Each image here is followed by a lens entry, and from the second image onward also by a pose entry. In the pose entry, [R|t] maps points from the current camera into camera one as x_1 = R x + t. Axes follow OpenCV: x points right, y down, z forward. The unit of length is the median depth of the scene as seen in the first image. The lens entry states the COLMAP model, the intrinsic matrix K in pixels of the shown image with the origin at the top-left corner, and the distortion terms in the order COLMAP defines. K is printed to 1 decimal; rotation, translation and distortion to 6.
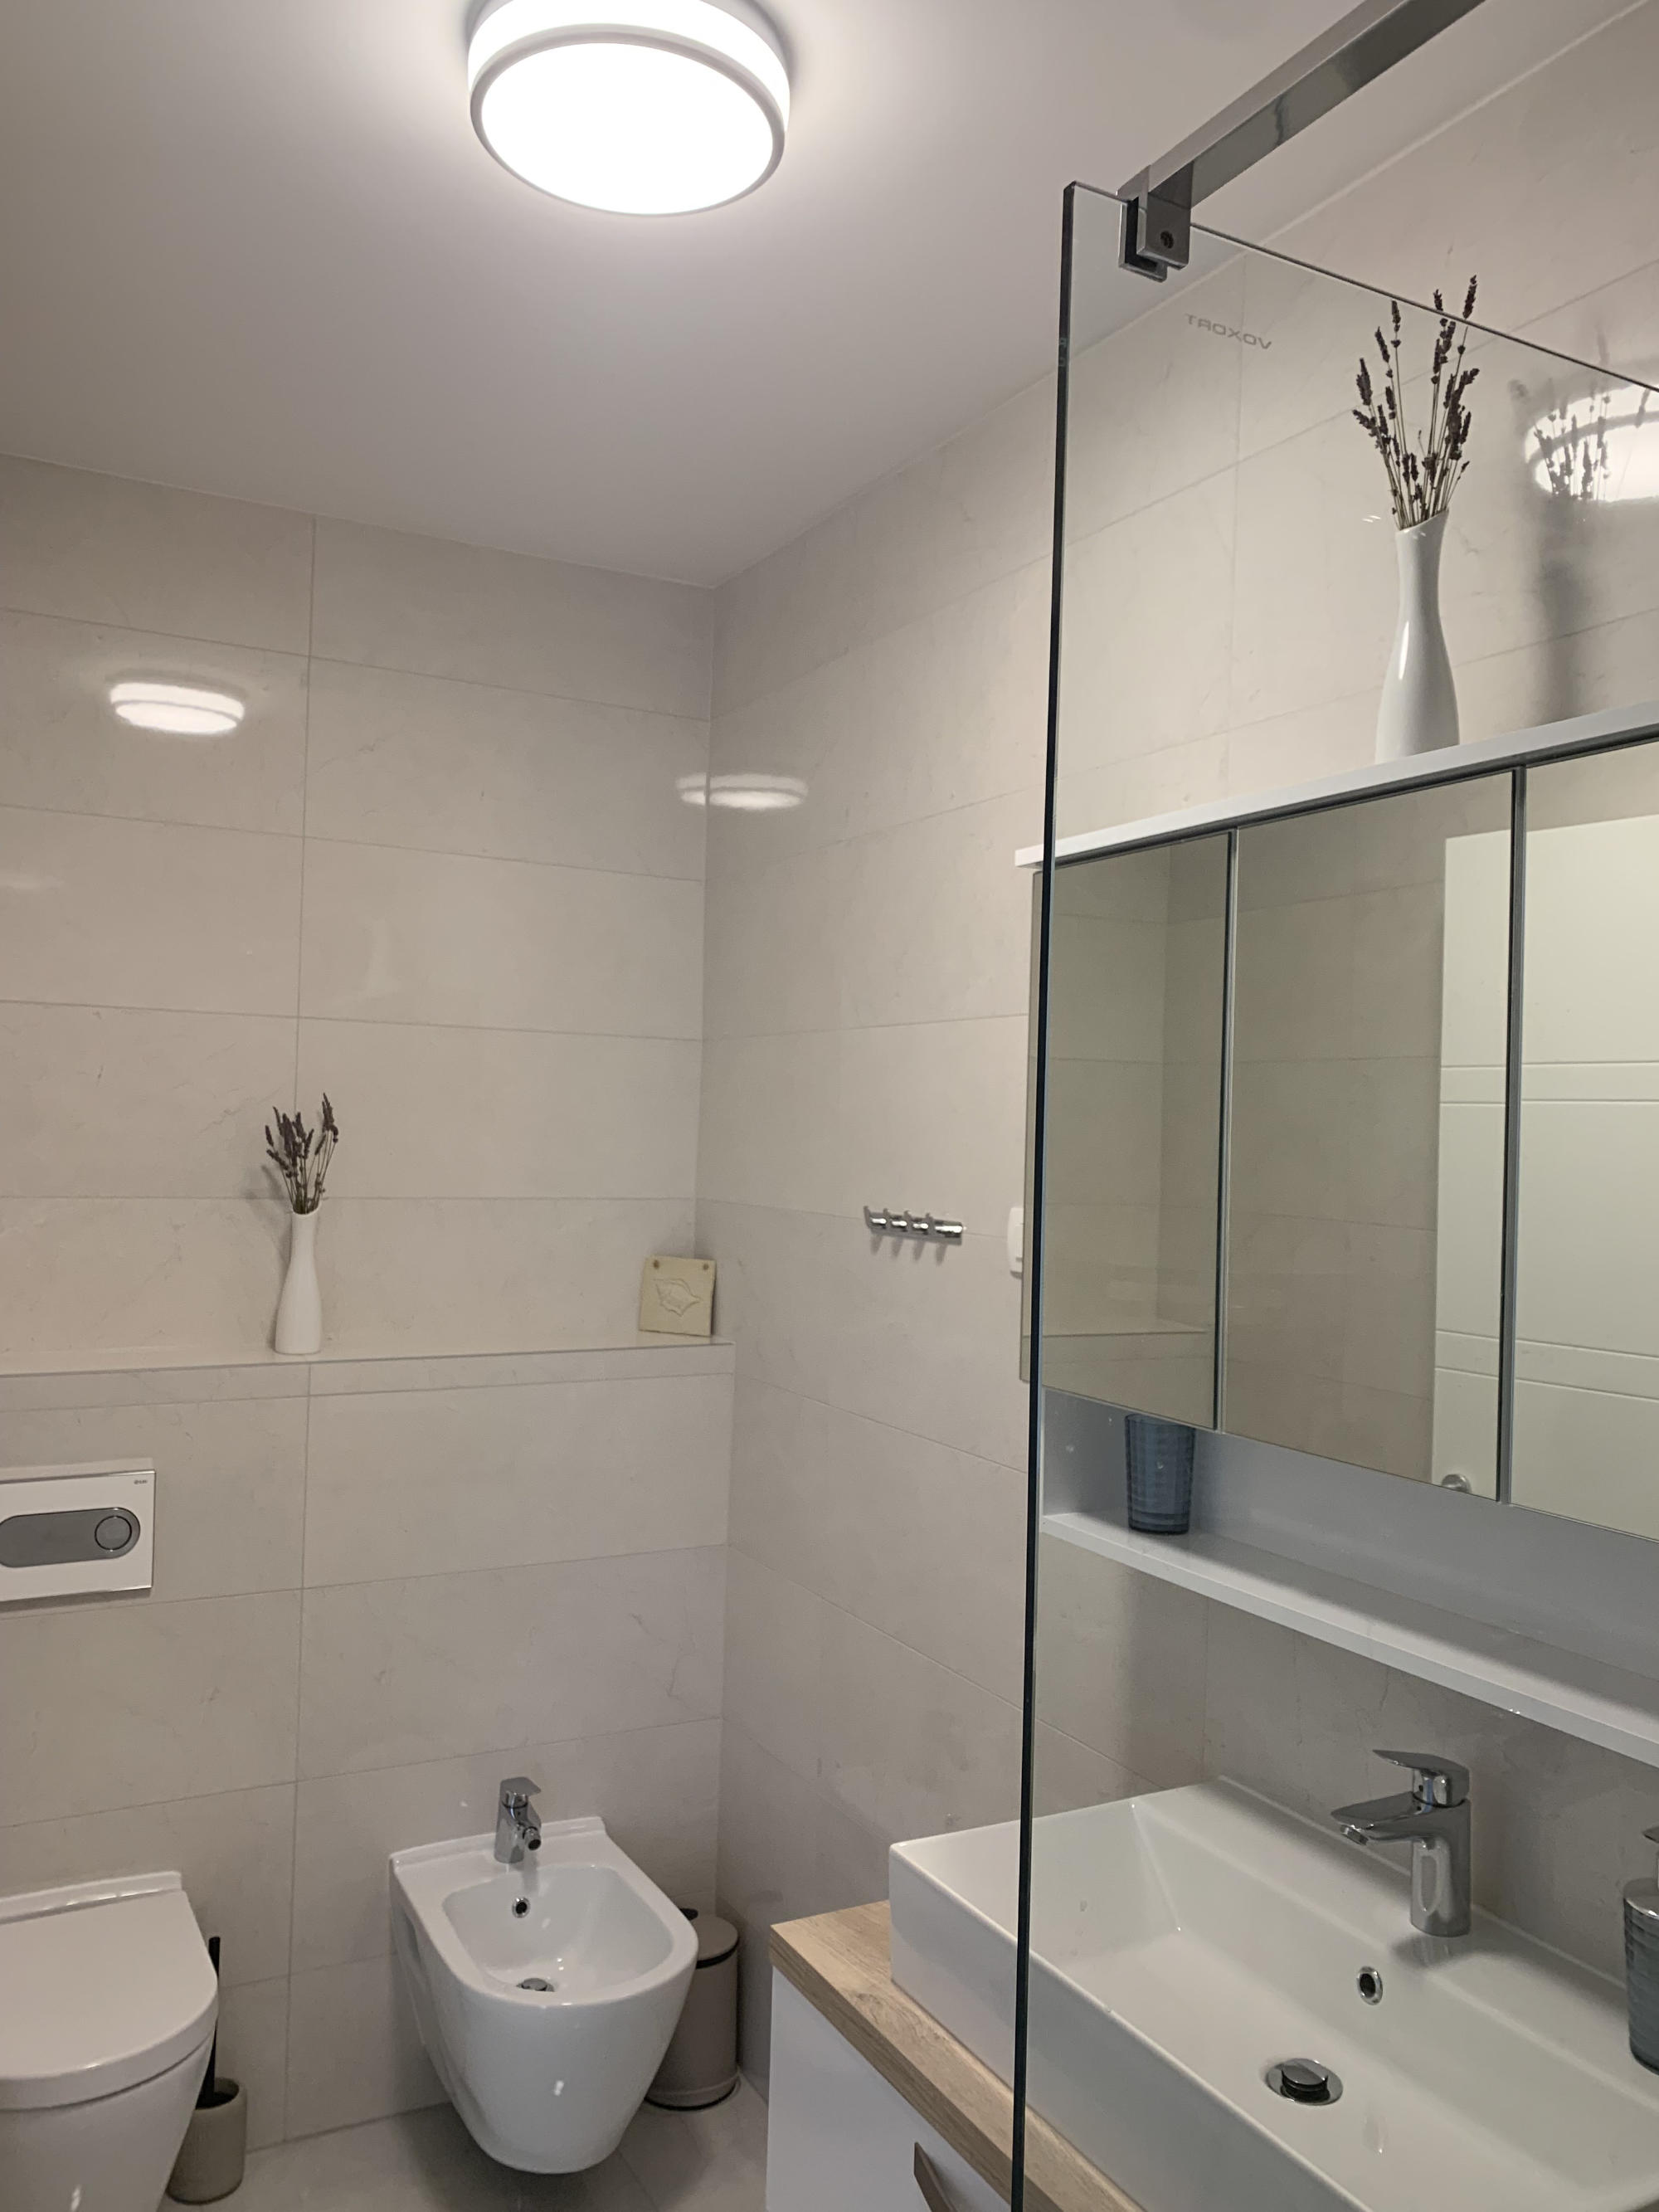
lens RADIAL K [[1688.6, 0, 829.5], [0, 1688.6, 1106.0], [0, 0, 1]] dist [-0.020471, -0.001929]
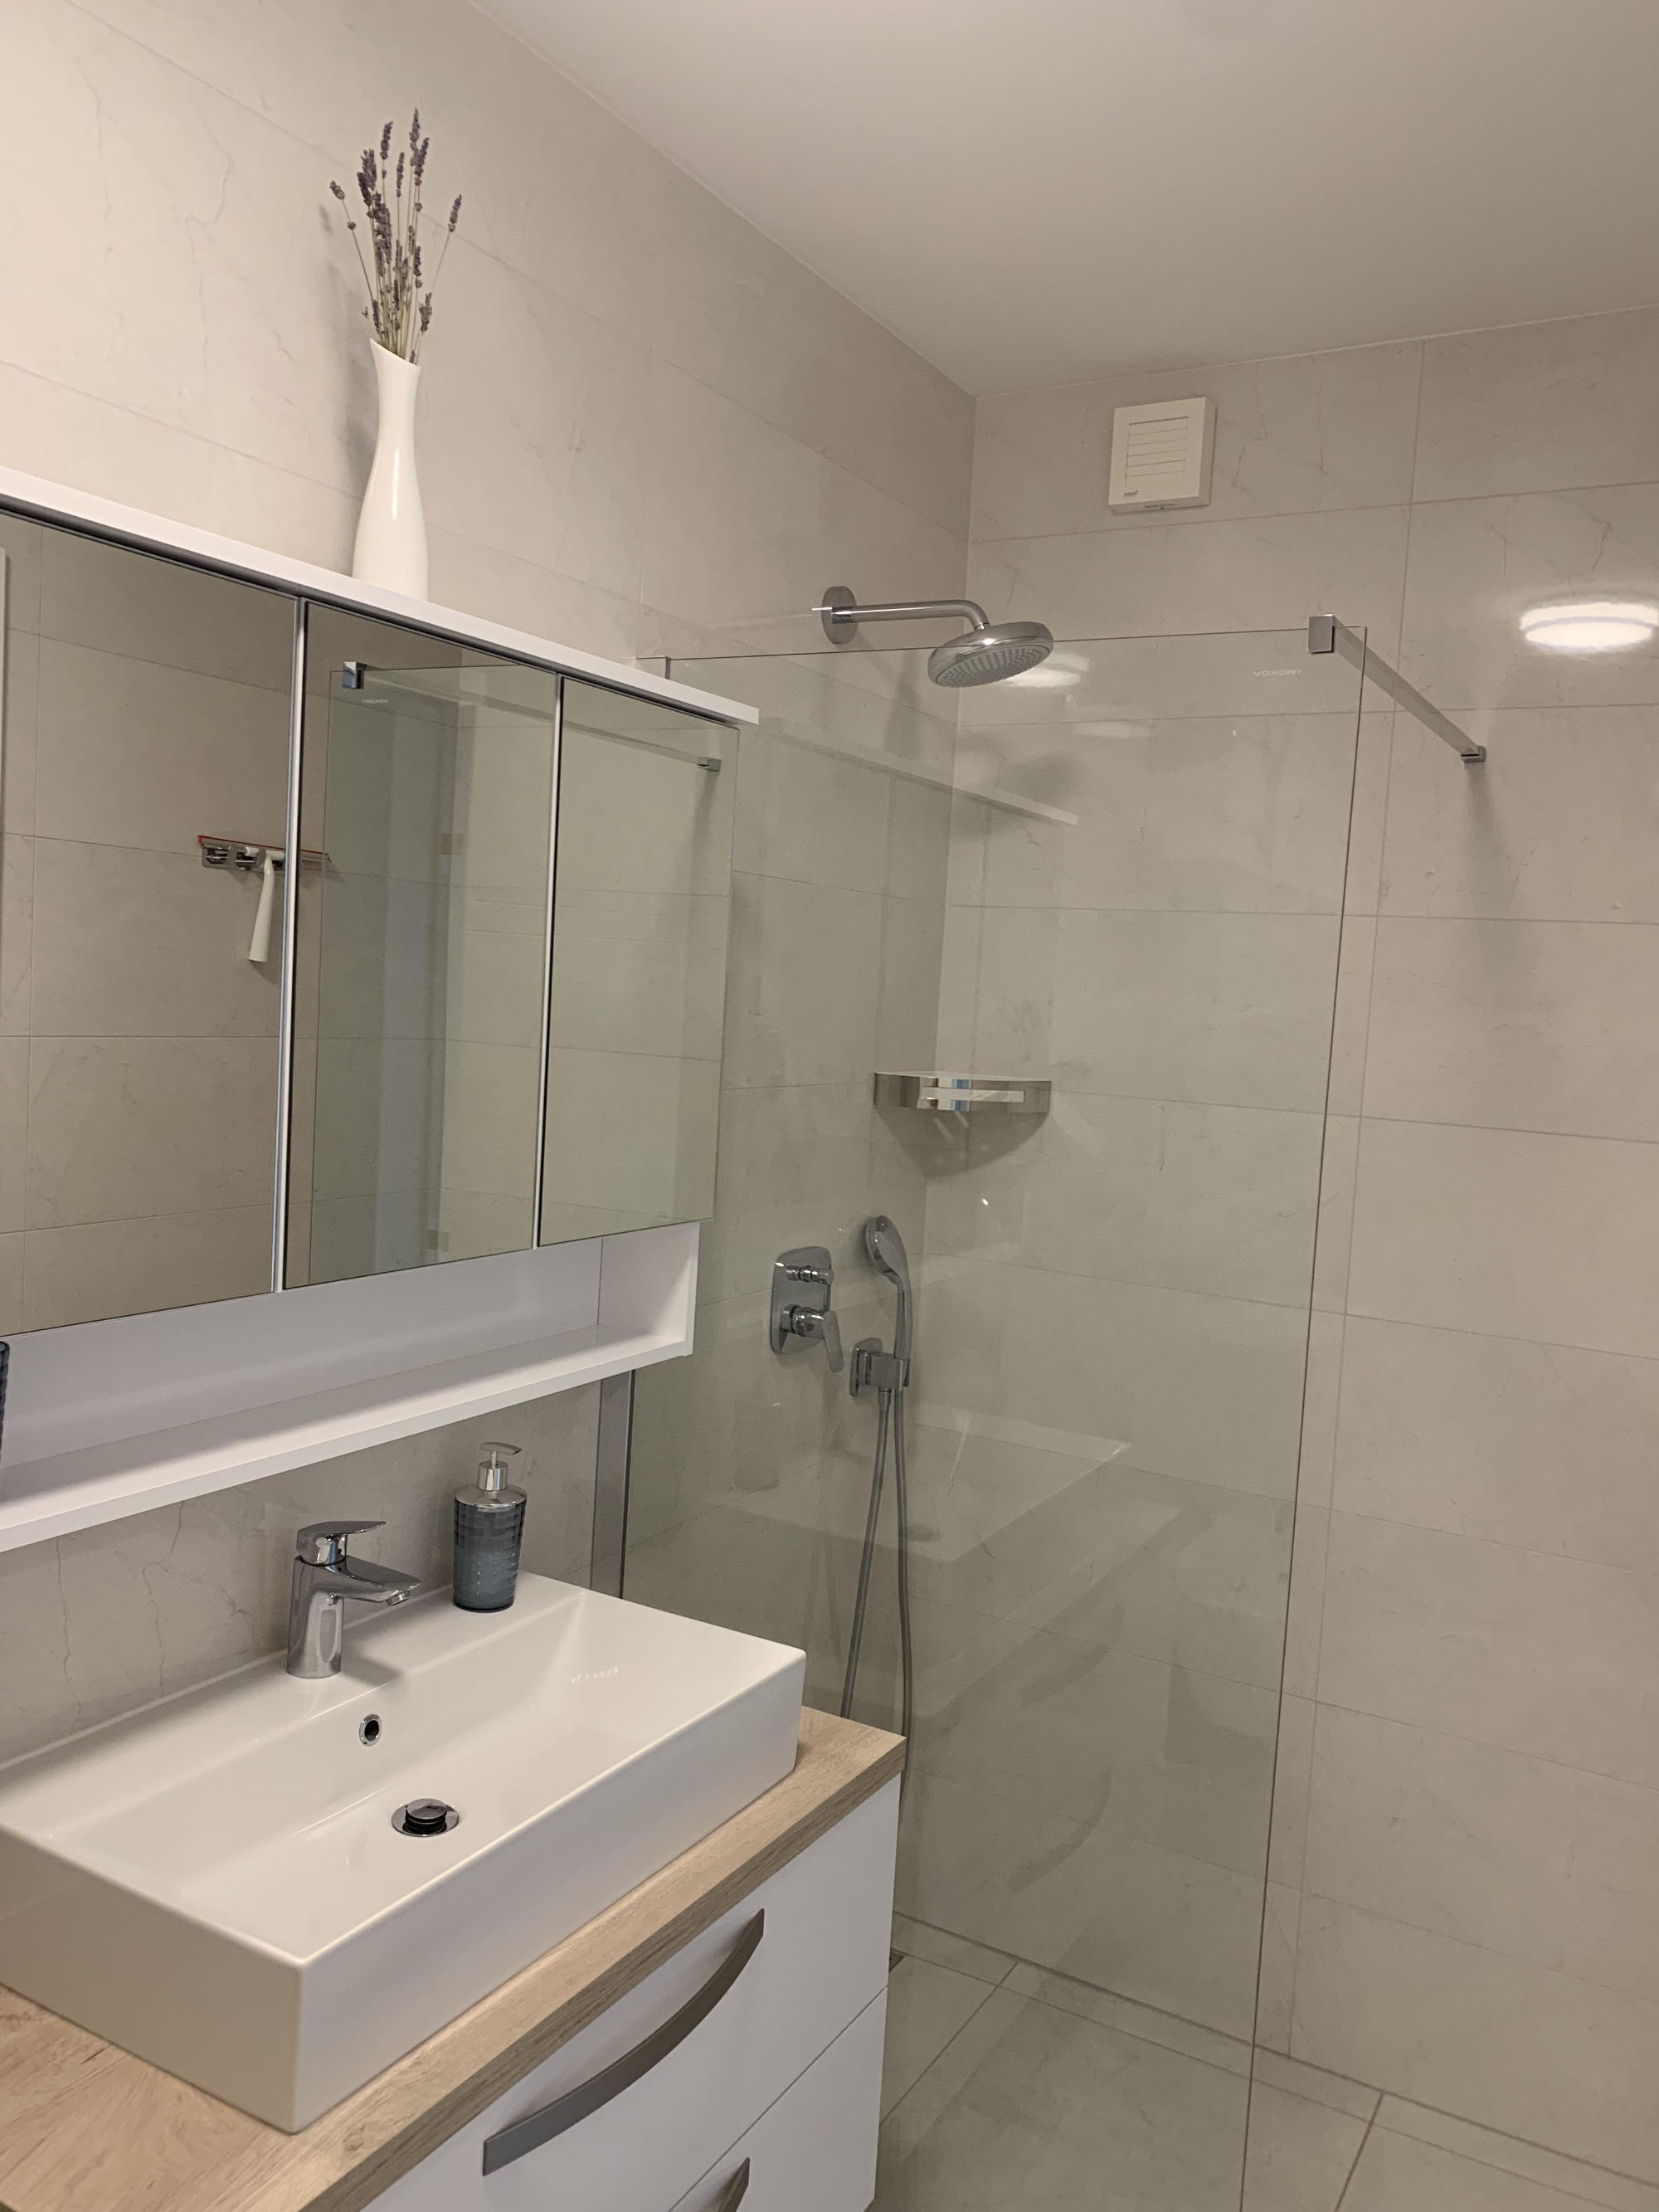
lens RADIAL K [[1688.6, 0, 829.5], [0, 1688.6, 1106.0], [0, 0, 1]] dist [-0.020471, -0.001929]
pose [[-0.536839, -0.116605, 0.835588, -0.735777], [-0.085822, 0.992813, 0.083407, -0.002519], [-0.839308, -0.026936, -0.542988, 1.390448]]
